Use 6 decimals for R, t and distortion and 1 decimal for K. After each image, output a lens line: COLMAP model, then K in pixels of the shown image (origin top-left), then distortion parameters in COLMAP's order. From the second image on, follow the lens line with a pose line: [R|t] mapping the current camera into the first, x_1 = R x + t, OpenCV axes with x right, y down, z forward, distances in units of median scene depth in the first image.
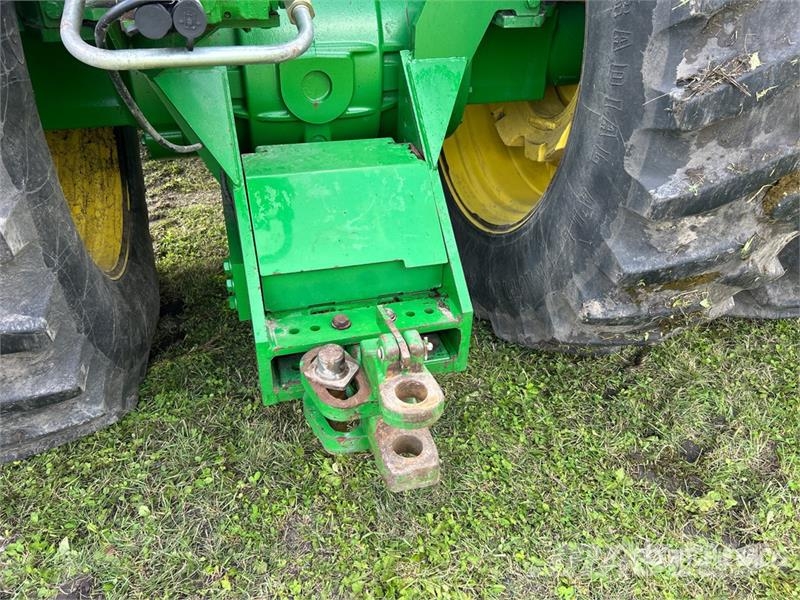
lens RADIAL K [[579.0, 0, 379.9], [0, 579.0, 300.6], [0, 0, 1]] dist [0.049536, -0.057151]
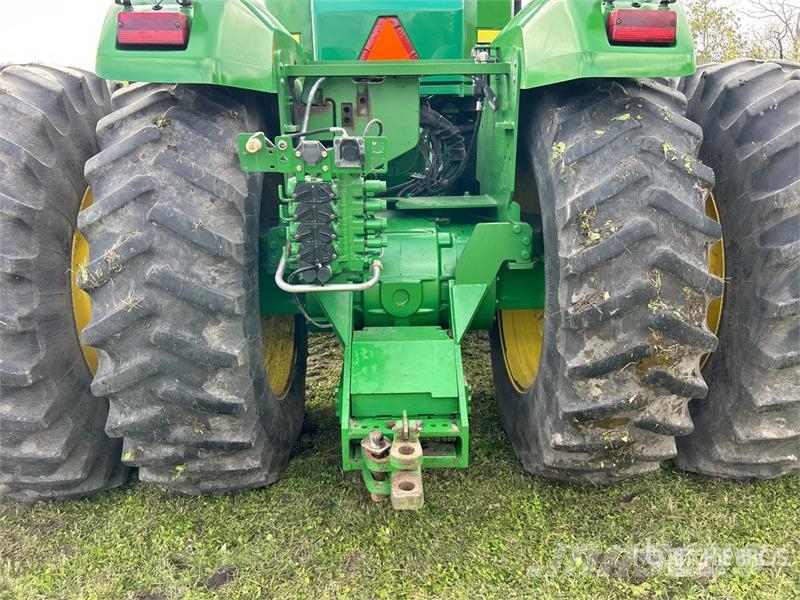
lens RADIAL K [[593.7, 0, 400.0], [0, 593.7, 300.0], [0, 0, 1]] dist [0.048219, -0.125118]
pose [[0.966788, 0.037164, -0.252861, 0.378890], [-0.115715, 0.945807, -0.303412, 0.211156], [0.227882, 0.322595, 0.918696, -0.729004]]
